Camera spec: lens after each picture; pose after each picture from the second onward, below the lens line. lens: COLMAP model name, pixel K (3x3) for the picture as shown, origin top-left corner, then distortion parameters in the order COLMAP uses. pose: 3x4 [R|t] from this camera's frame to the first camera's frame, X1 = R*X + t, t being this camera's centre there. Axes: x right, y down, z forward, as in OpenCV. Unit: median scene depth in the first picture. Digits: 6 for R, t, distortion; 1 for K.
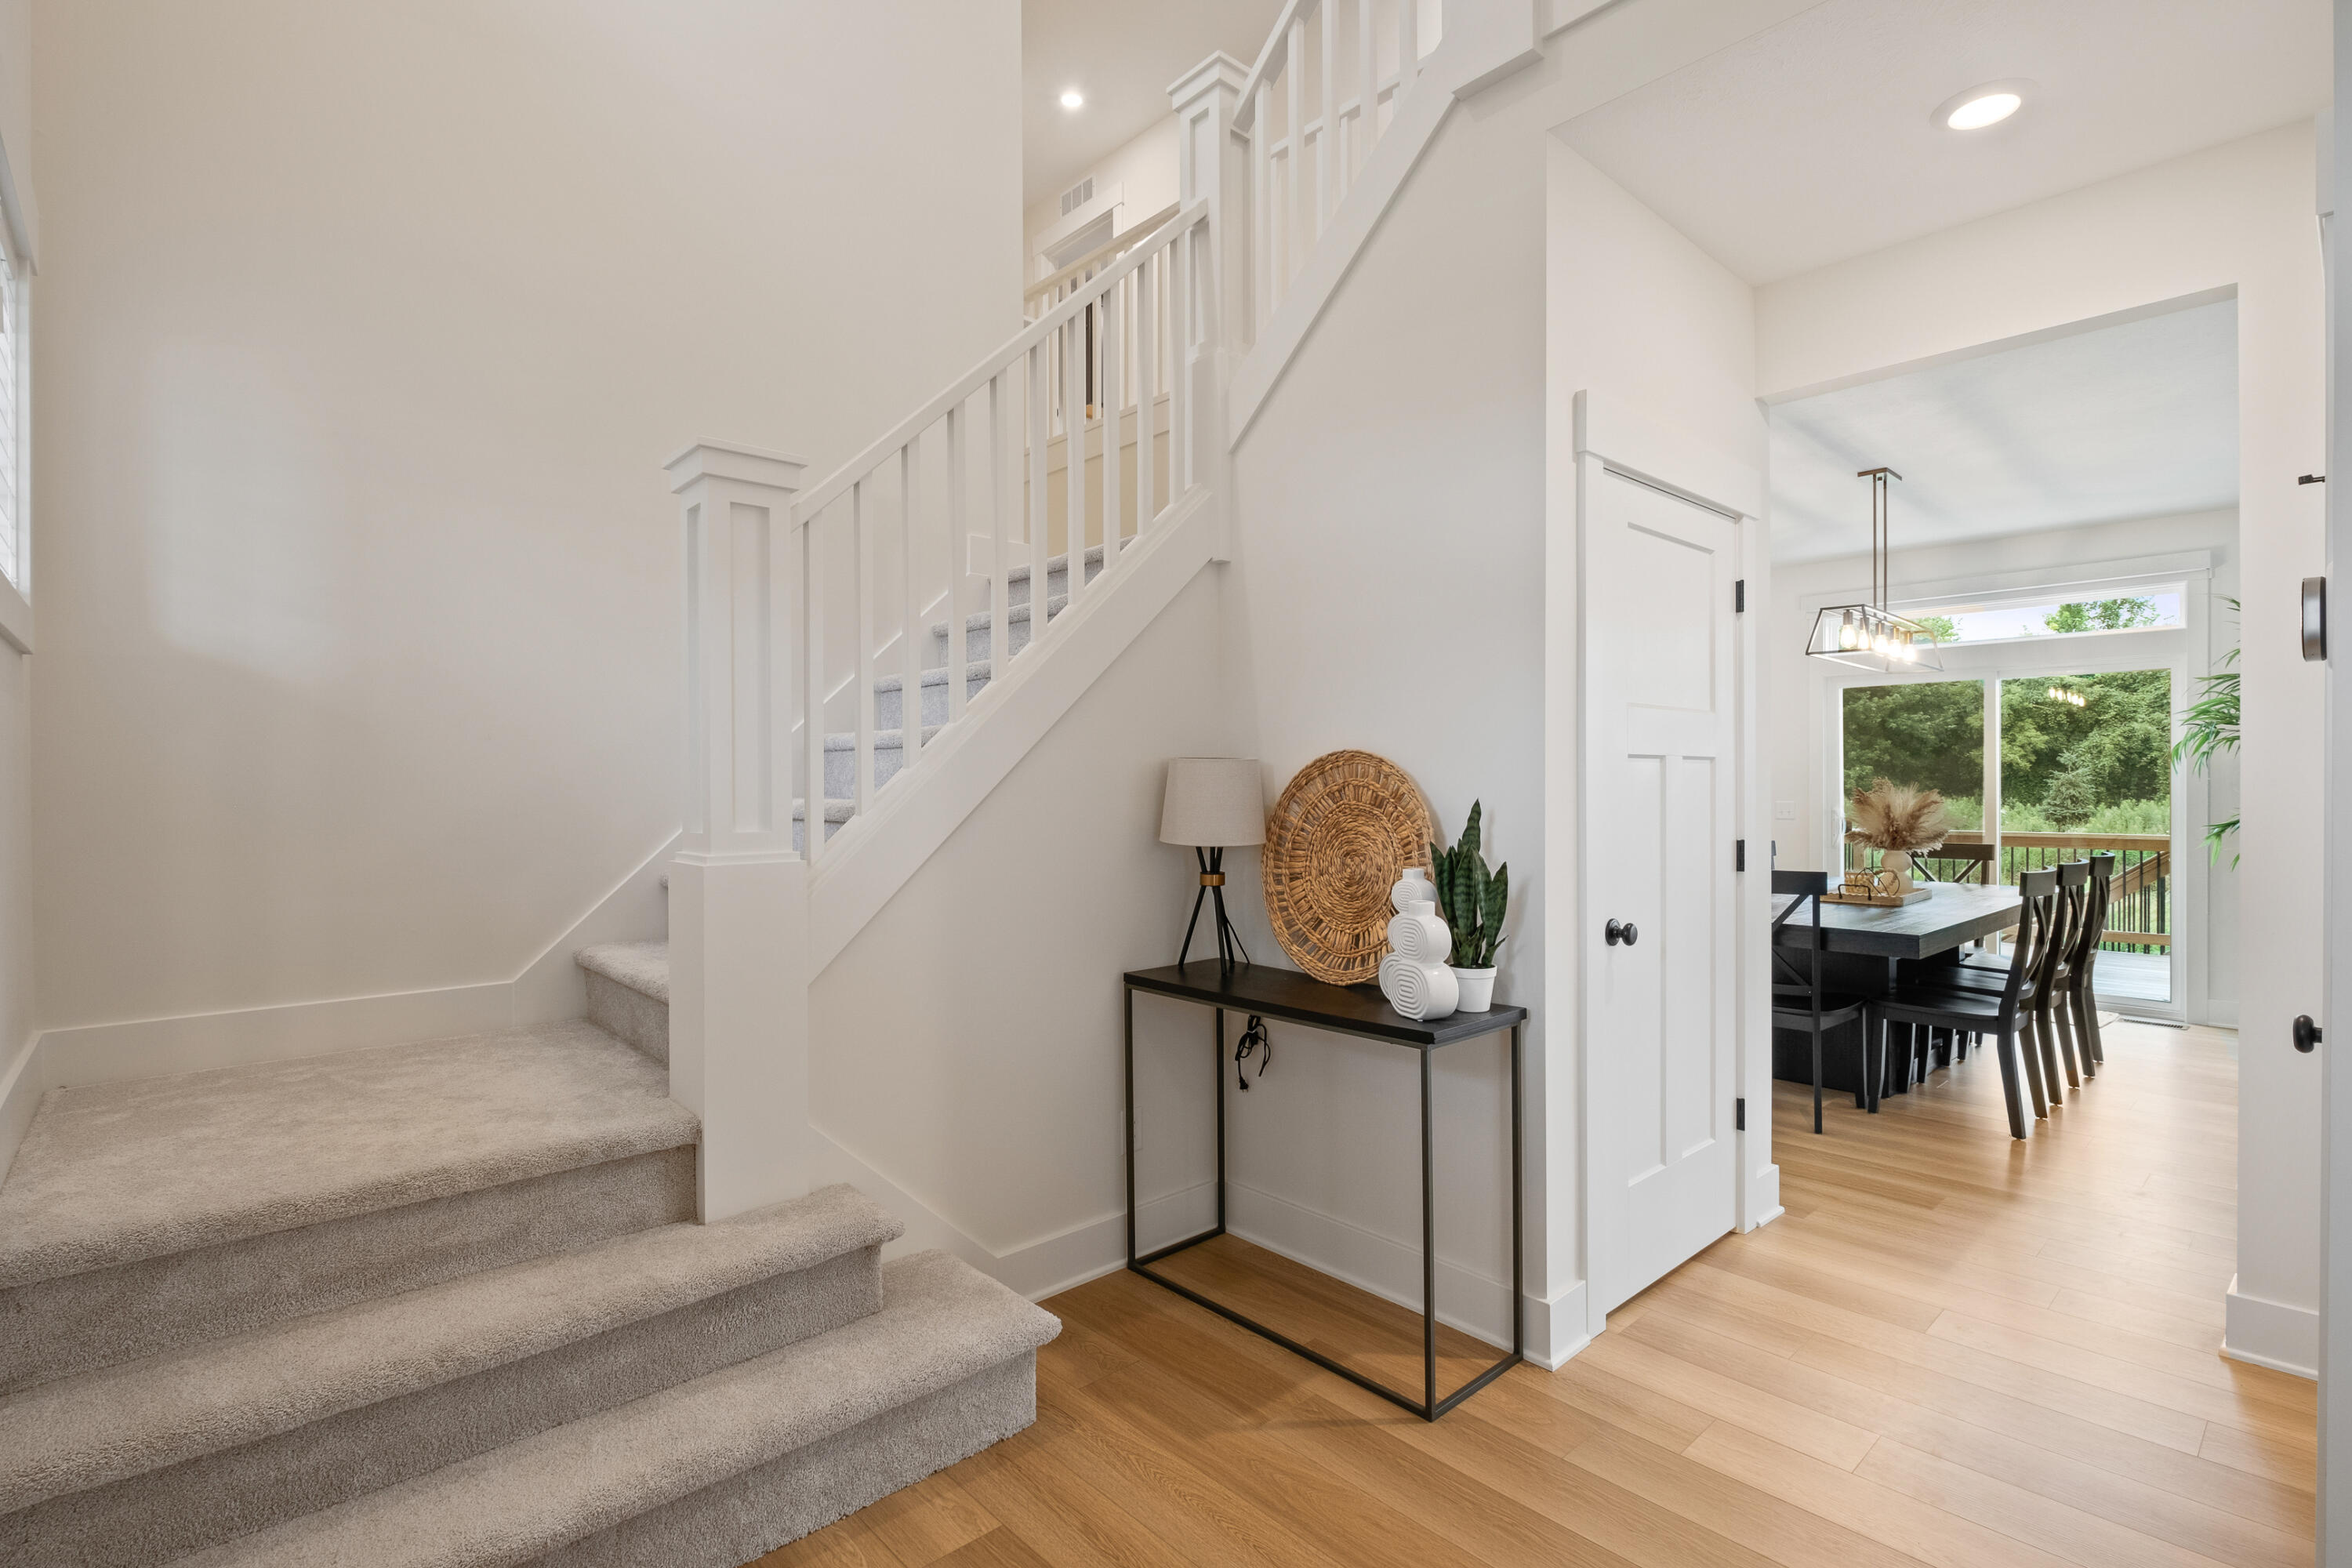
lens RADIAL K [[1114.8, 0, 1174.8], [0, 1114.8, 784.9], [0, 0, 1]] dist [0.002015, 0.000239]
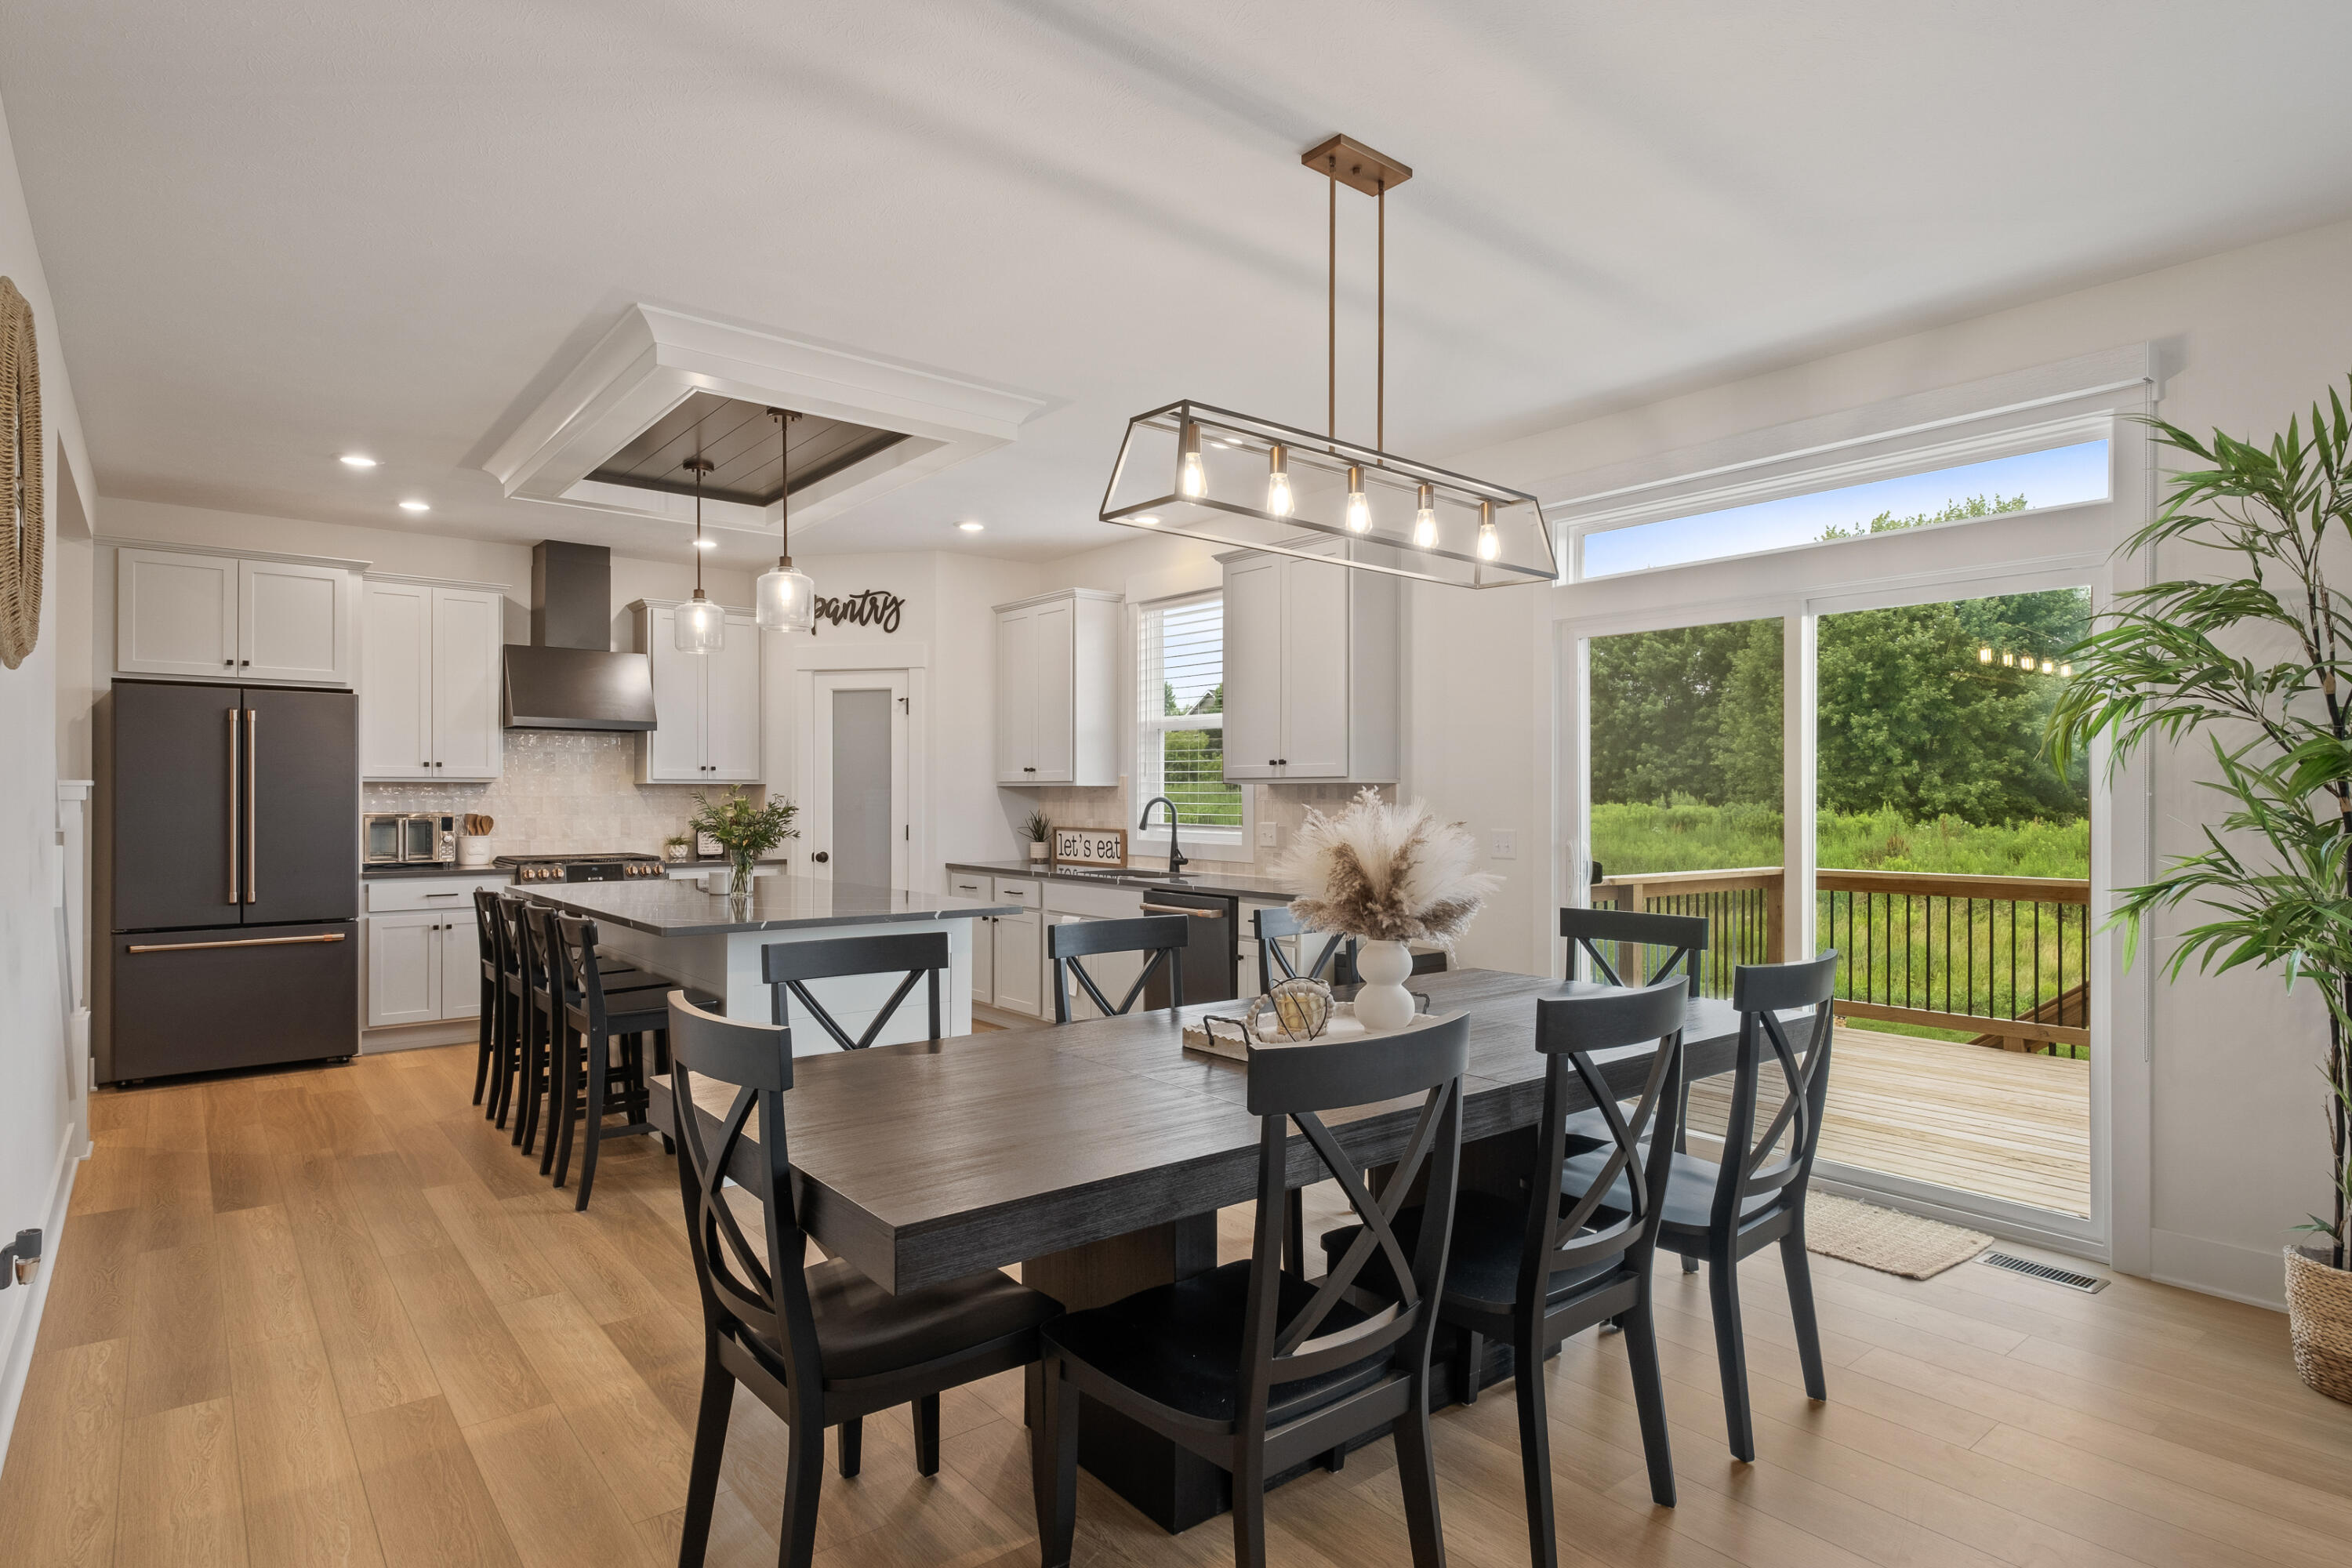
lens RADIAL K [[1201.5, 0, 1176.0], [0, 1201.5, 785.9], [0, 0, 1]] dist [-0.004579, -0.000229]
pose [[0.996415, 0.006834, -0.084323, 0.471639], [-0.007625, 0.999930, -0.009063, -0.001230], [0.084256, 0.009673, 0.996397, 0.374963]]
